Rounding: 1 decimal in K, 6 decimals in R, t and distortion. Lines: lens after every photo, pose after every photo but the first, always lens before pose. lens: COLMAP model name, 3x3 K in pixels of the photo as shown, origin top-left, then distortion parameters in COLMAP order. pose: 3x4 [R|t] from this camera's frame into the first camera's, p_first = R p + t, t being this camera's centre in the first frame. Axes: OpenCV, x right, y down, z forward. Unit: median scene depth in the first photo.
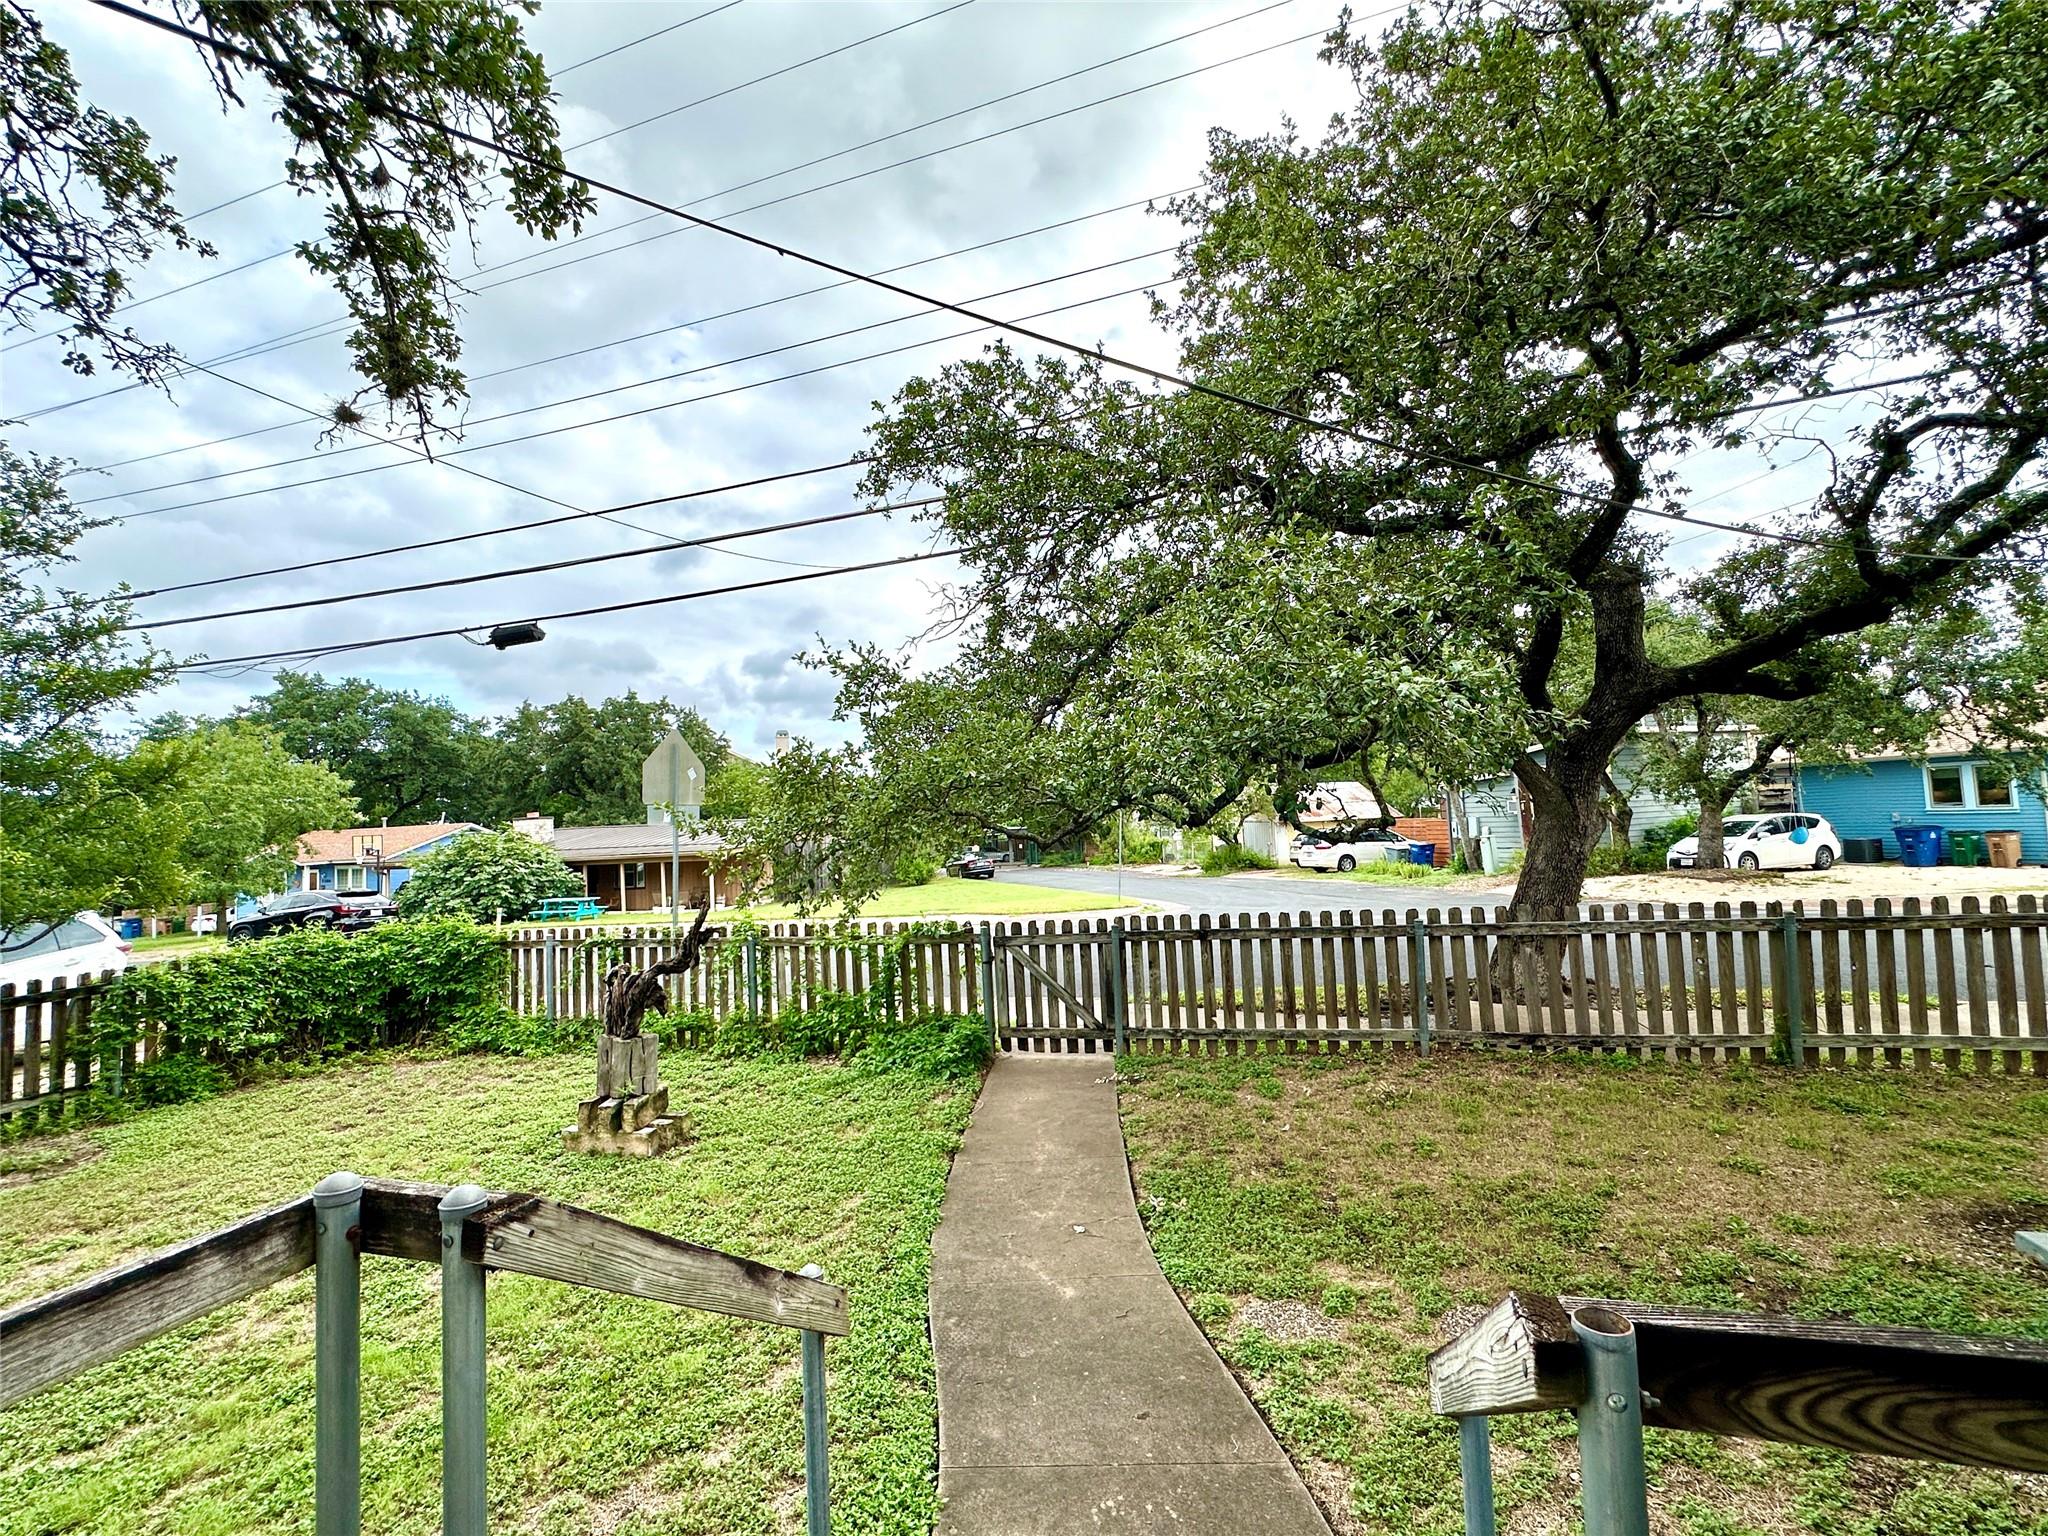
lens RADIAL K [[890.8, 0, 1017.7], [0, 890.8, 769.0], [0, 0, 1]] dist [-0.002438, 0.000743]
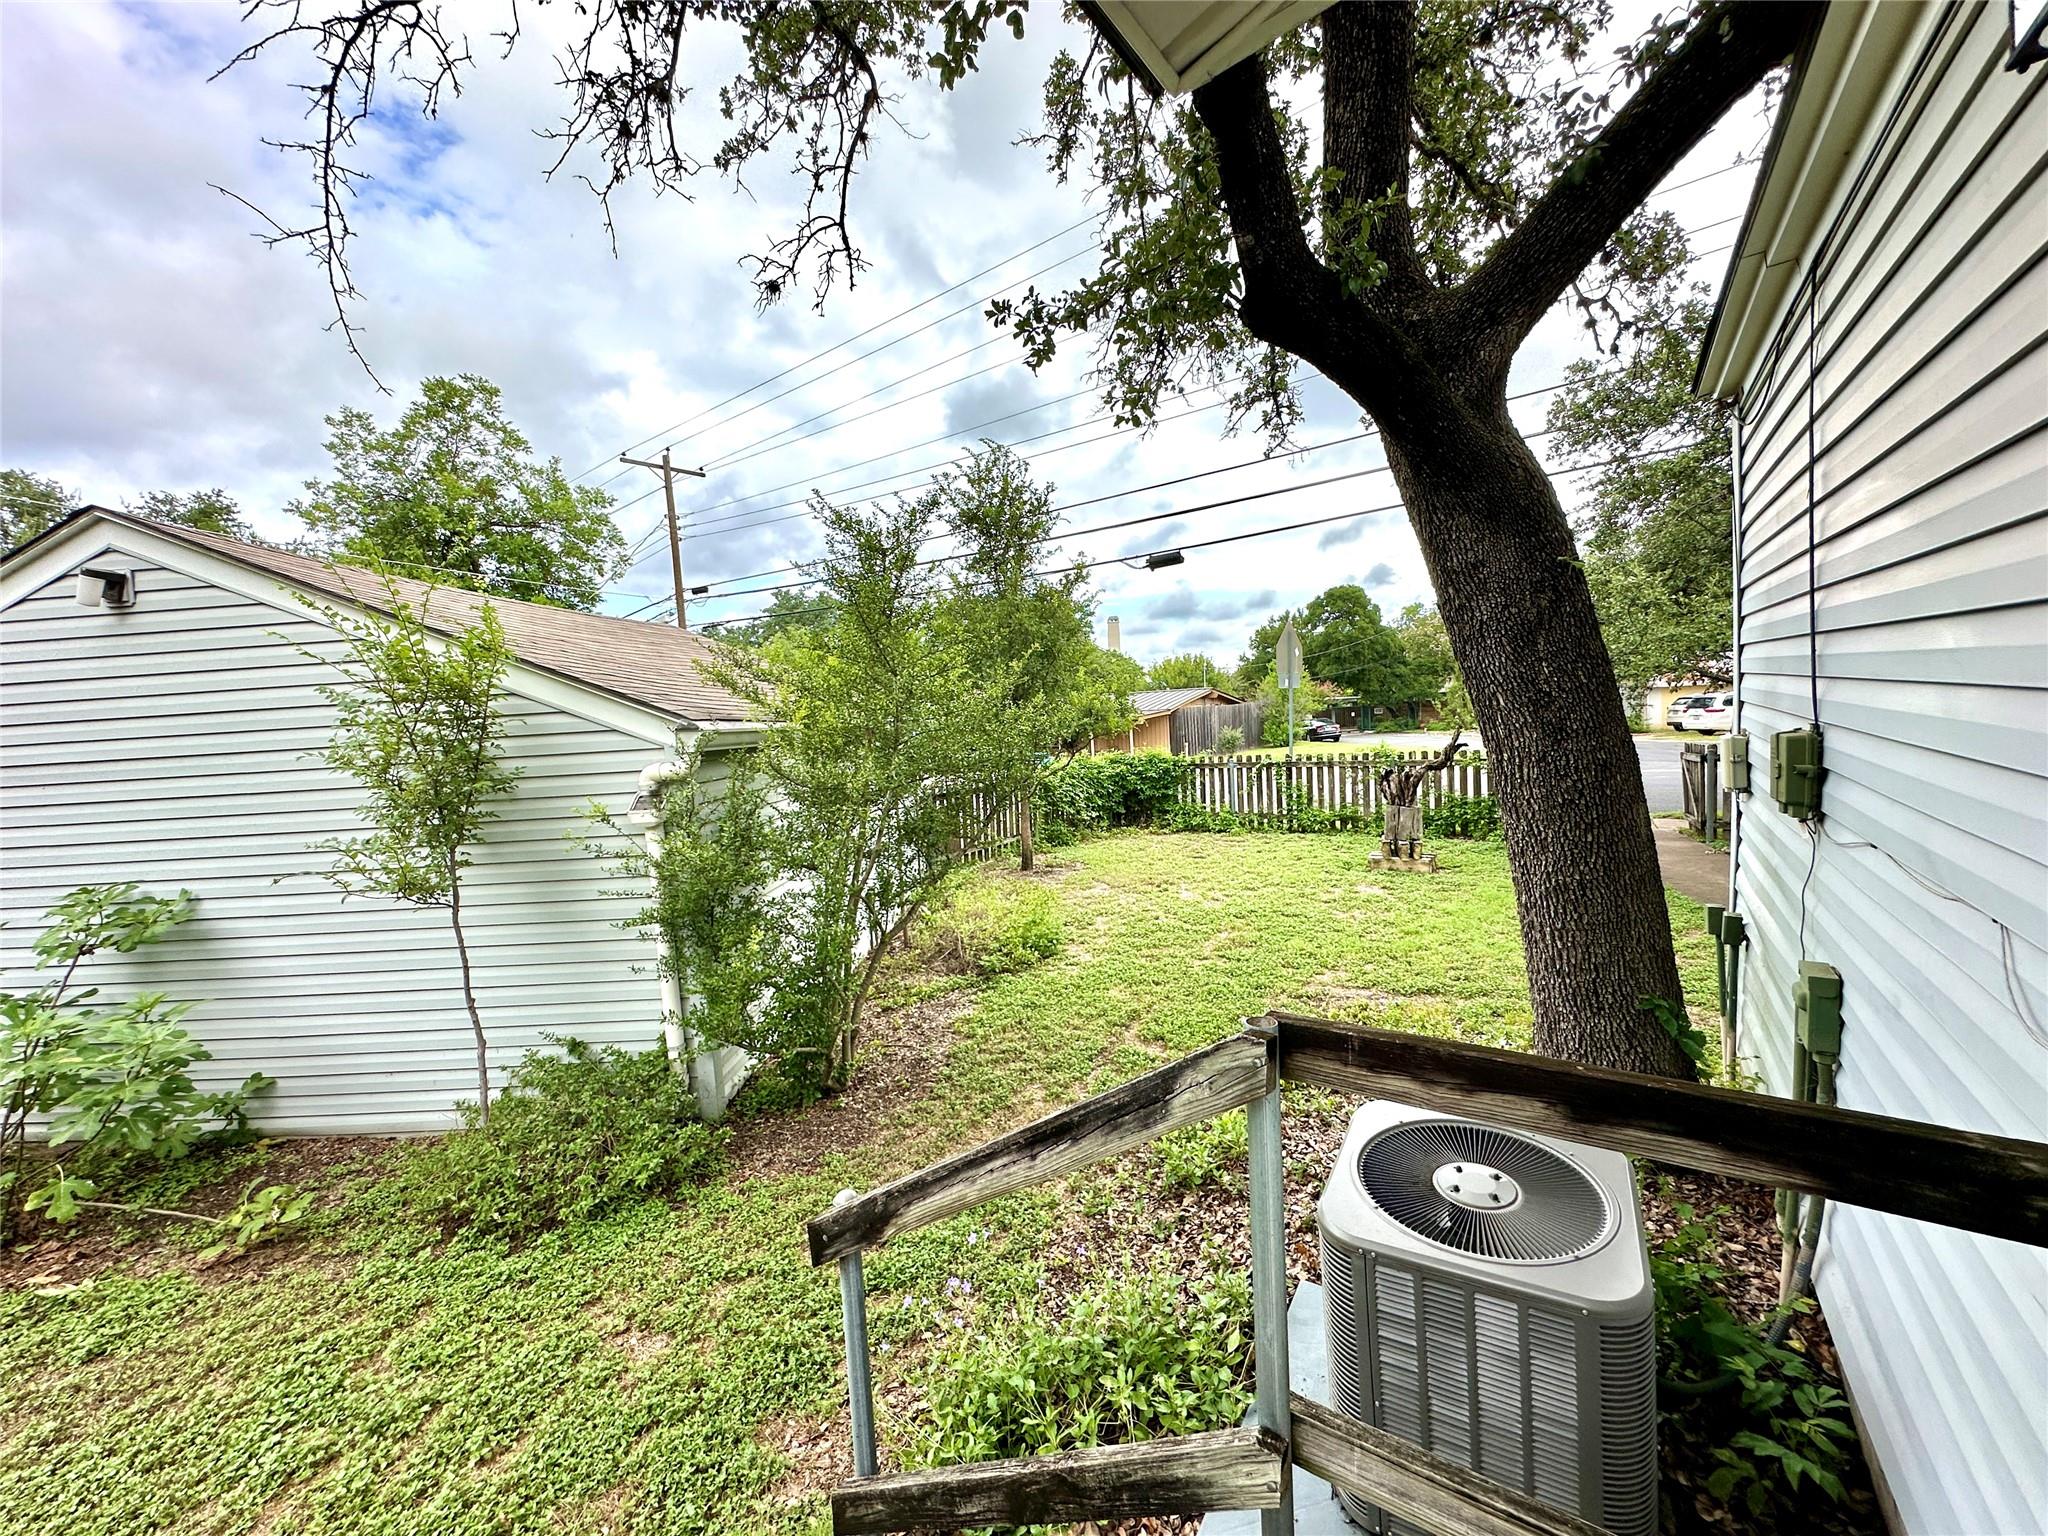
lens RADIAL K [[819.9, 0, 1013.6], [0, 819.9, 763.6], [0, 0, 1]] dist [-0.000538, 0.000072]
pose [[0.949132, 0.011599, -0.314664, -0.636229], [0.032658, 0.990305, 0.135014, -0.016549], [0.313179, -0.138422, 0.939552, -0.674698]]
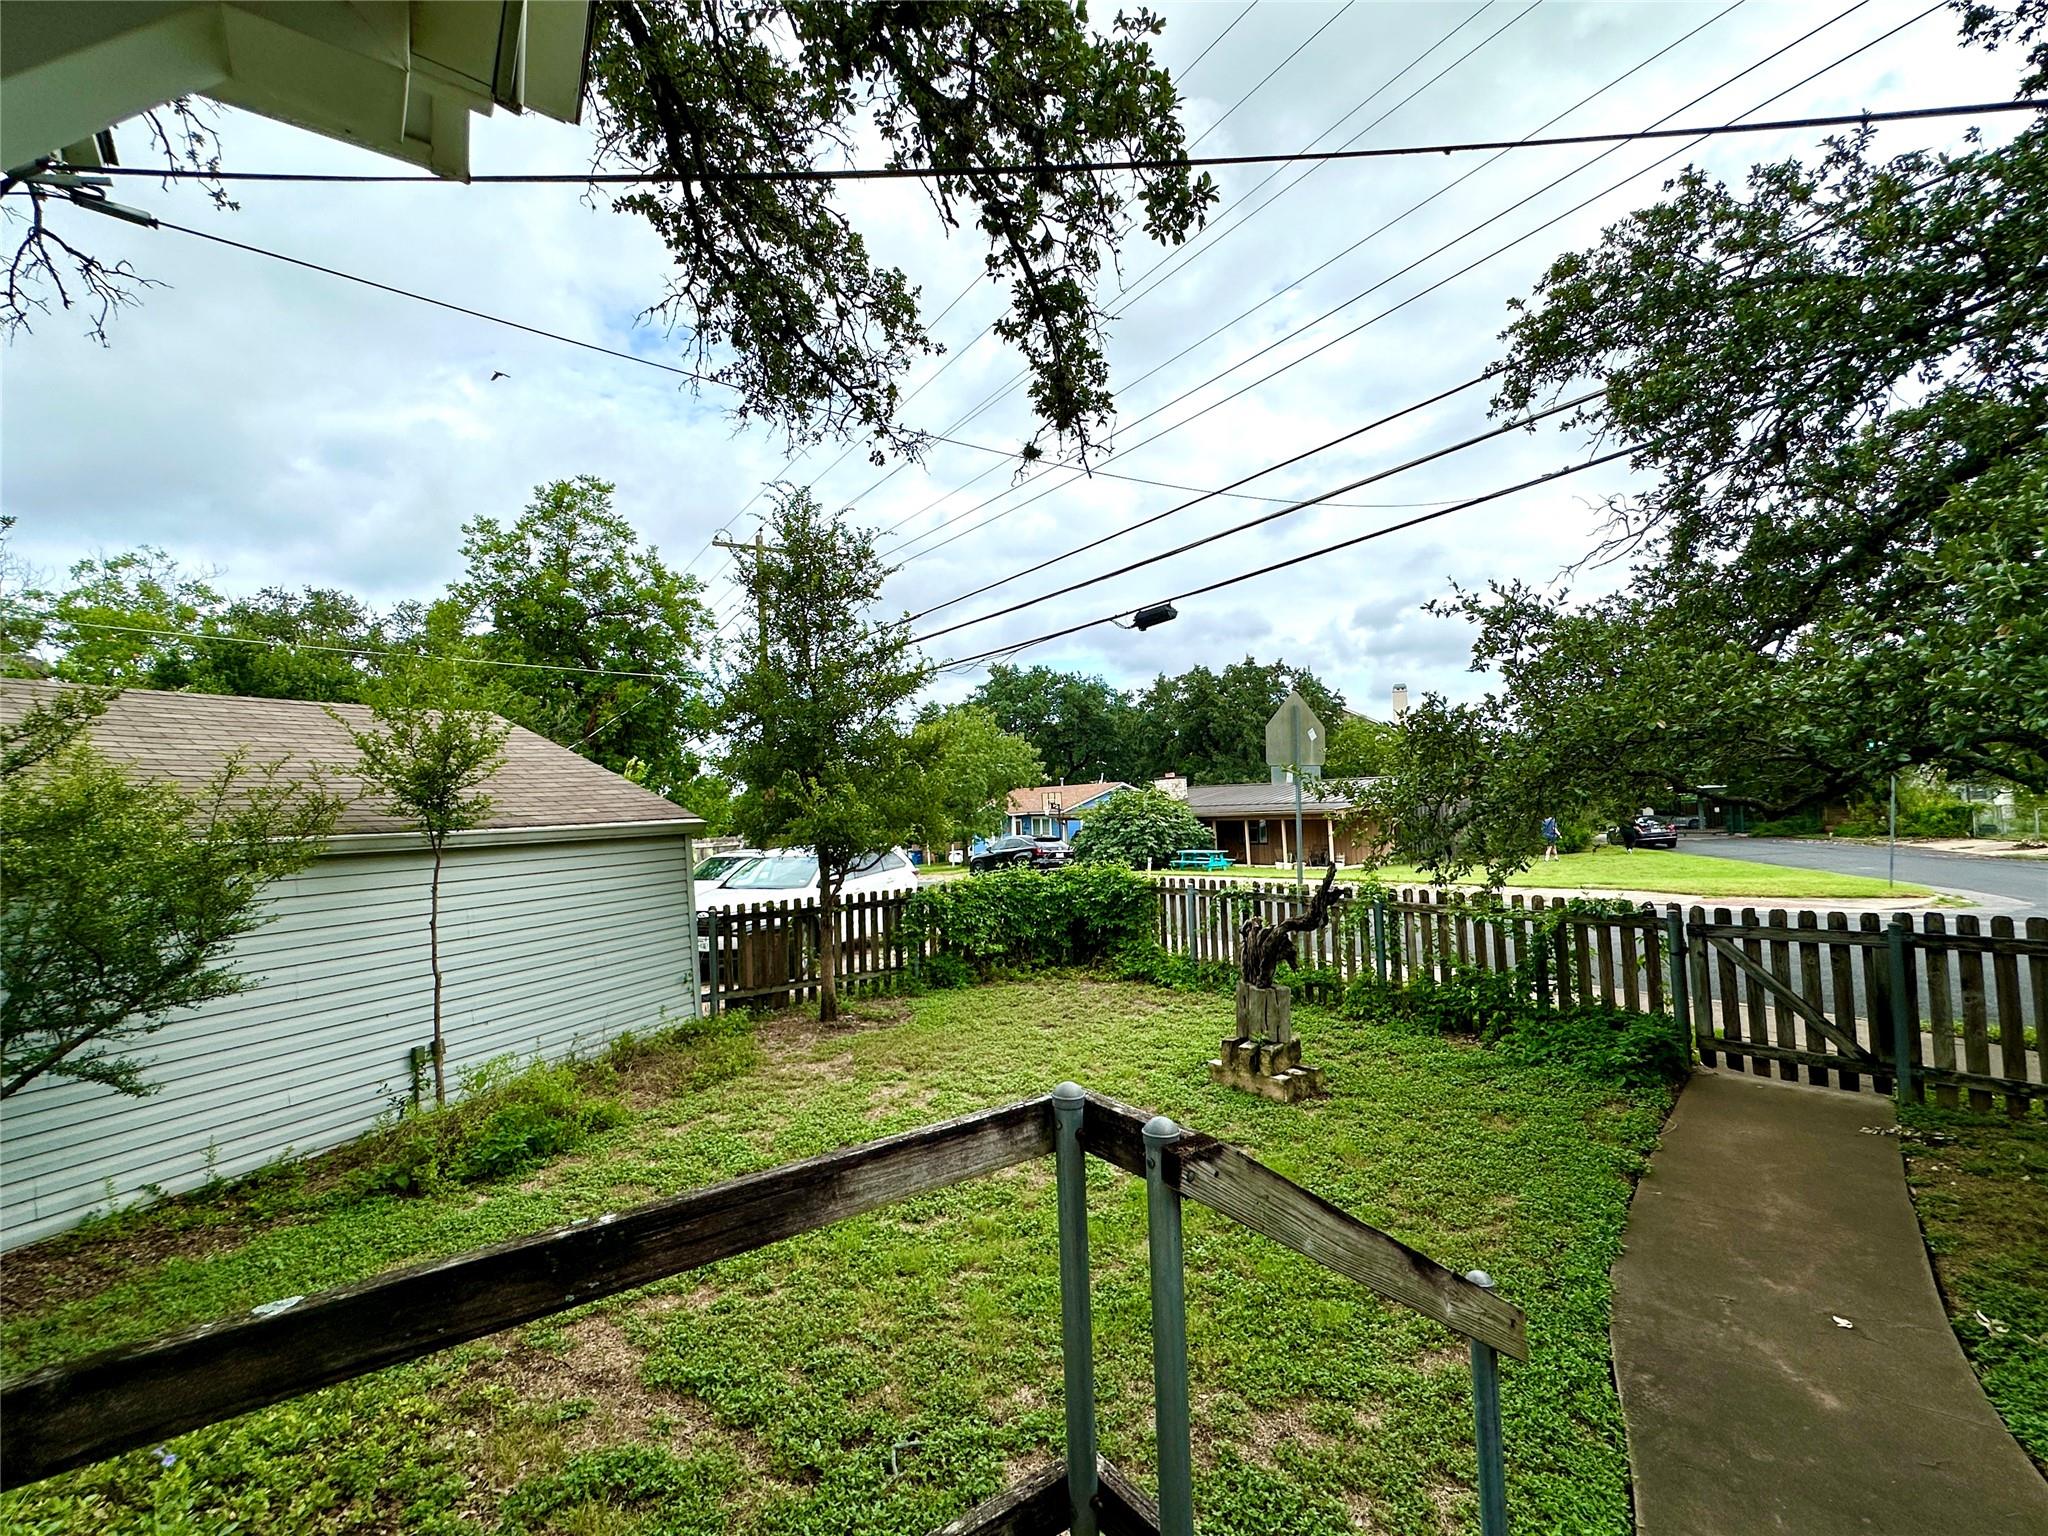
lens RADIAL K [[890.8, 0, 1030.3], [0, 890.8, 767.0], [0, 0, 1]] dist [-0.002438, 0.000743]
pose [[0.794789, -0.011604, -0.606775, -0.011904], [0.038702, 0.998751, 0.031594, -0.003200], [0.605650, -0.048594, 0.794246, 0.004668]]
